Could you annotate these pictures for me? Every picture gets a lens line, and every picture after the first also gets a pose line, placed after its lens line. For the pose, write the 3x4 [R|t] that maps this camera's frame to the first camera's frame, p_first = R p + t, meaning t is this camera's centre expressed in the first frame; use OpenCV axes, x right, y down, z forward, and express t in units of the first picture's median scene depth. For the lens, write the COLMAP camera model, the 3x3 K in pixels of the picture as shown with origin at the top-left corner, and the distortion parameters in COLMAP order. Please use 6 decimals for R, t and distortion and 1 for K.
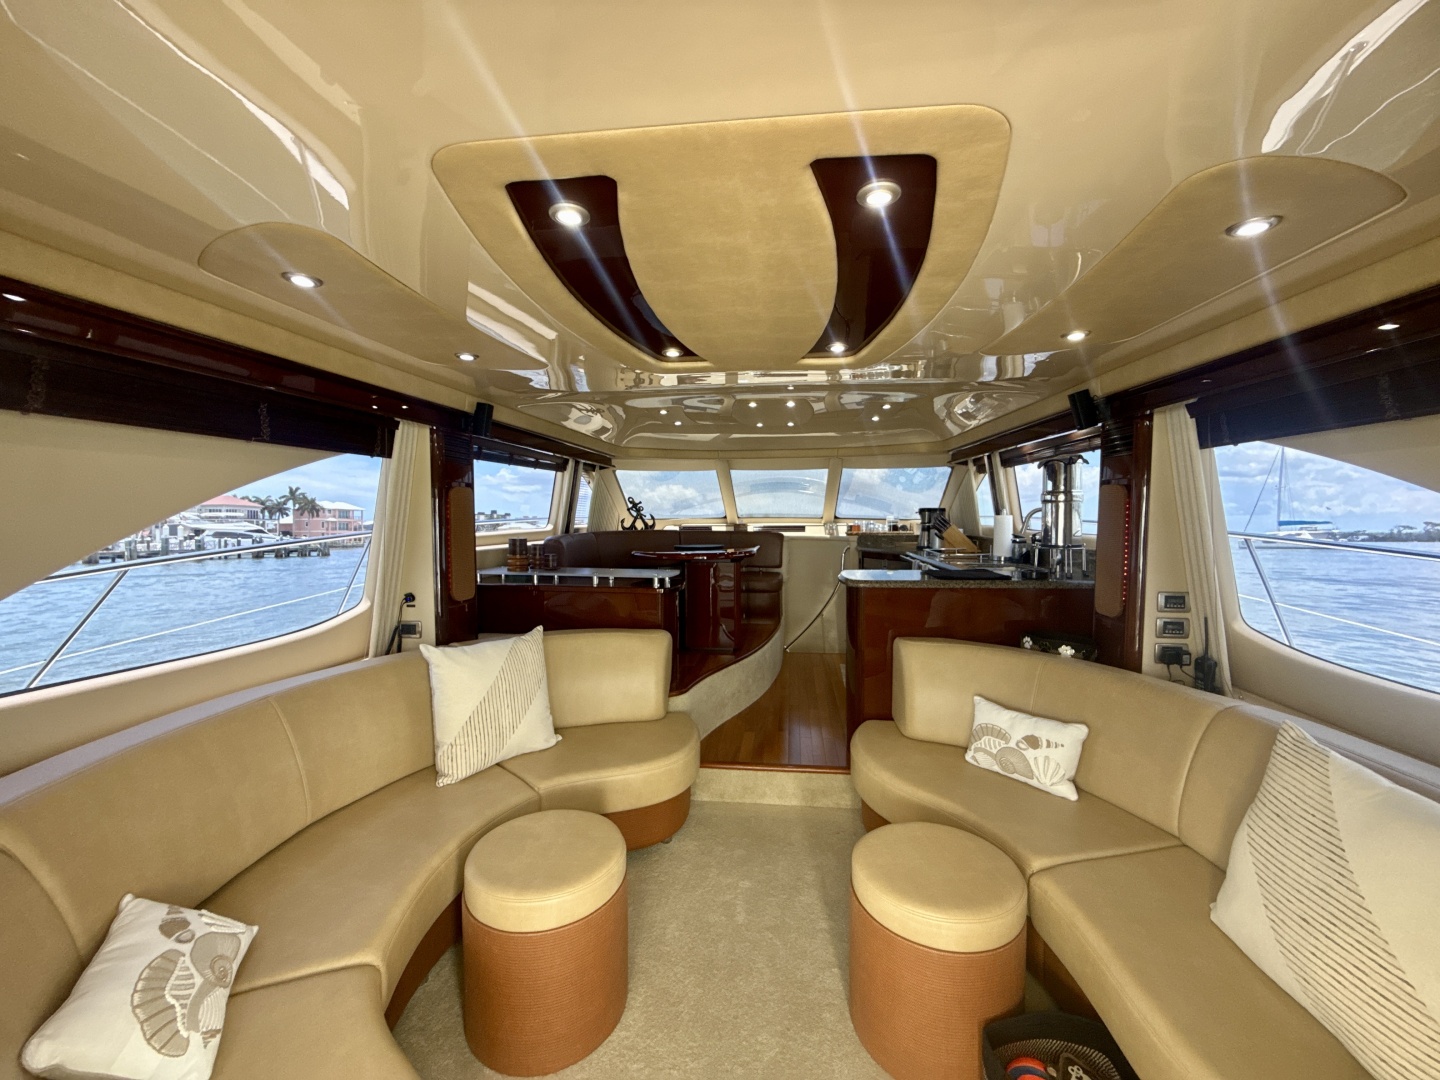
lens RADIAL K [[580.4, 0, 717.2], [0, 580.4, 535.2], [0, 0, 1]] dist [0.002568, 0.000292]
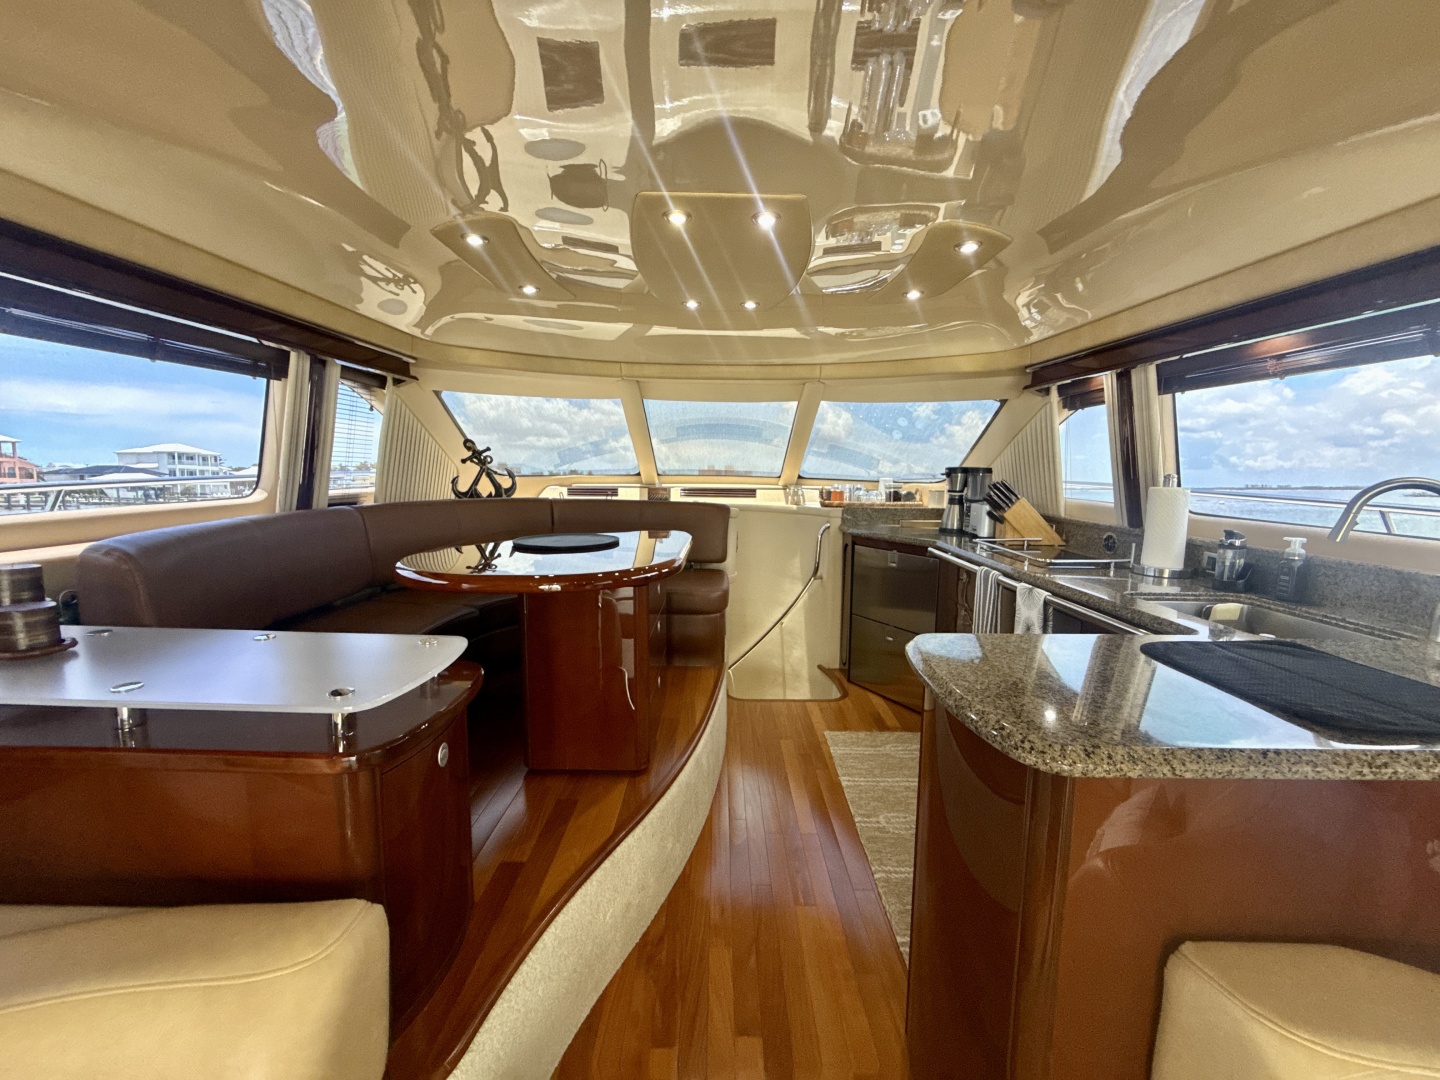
lens RADIAL K [[580.4, 0, 710.6], [0, 580.4, 553.6], [0, 0, 1]] dist [0.002568, 0.000292]
pose [[0.993326, 0.000142, 0.115343, 0.022221], [-0.013579, 0.993188, 0.115725, -0.021712], [-0.114541, -0.116519, 0.986562, 0.371563]]
